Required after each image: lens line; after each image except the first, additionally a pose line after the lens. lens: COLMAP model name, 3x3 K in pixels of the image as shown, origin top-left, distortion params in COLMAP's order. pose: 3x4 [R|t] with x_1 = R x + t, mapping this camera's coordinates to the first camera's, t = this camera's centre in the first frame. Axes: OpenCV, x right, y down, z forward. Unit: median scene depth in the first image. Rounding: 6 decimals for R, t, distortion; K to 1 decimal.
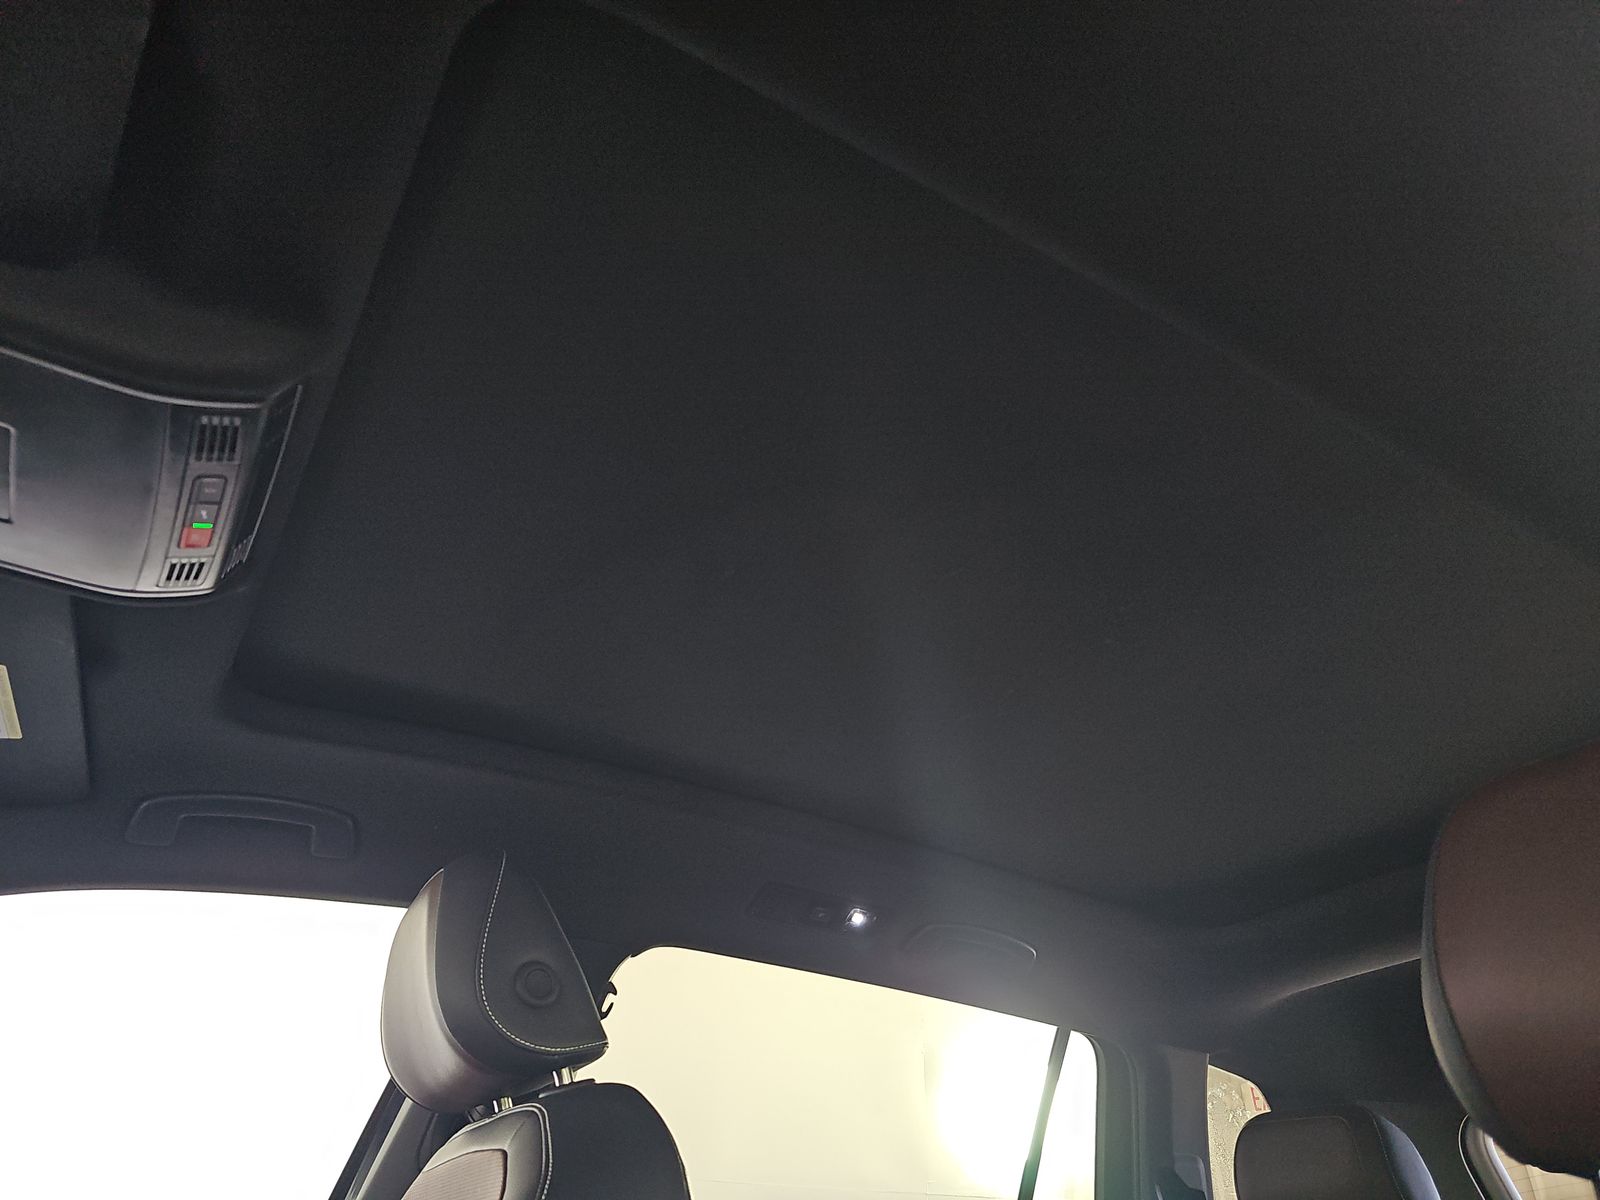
lens RADIAL K [[1060.5, 0, 800.0], [0, 1060.5, 600.0], [0, 0, 1]] dist [0.055152, -0.000077]
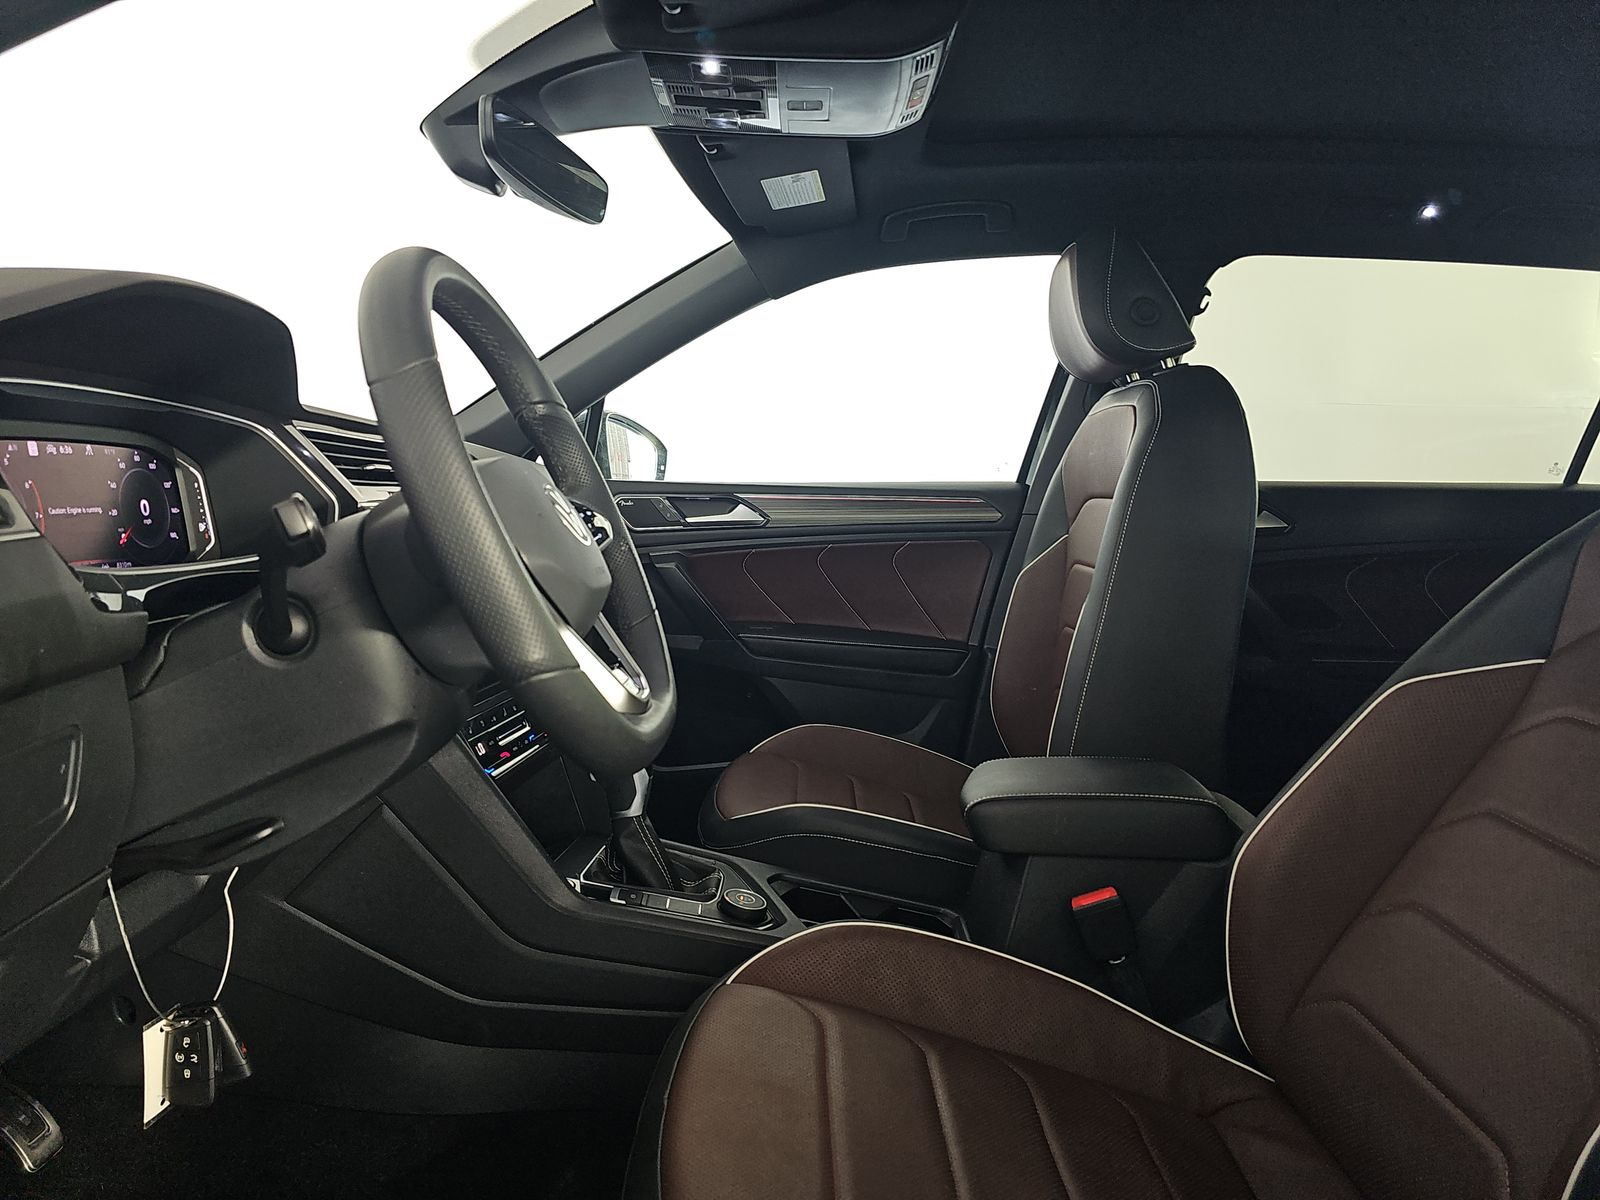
lens RADIAL K [[1058.8, 0, 790.6], [0, 1058.8, 603.7], [0, 0, 1]] dist [0.054253, -0.057400]
pose [[0.845669, 0.063802, -0.529880, 0.163778], [0.281686, 0.789926, 0.544674, -0.286556], [0.453318, -0.609873, 0.650044, -0.488527]]
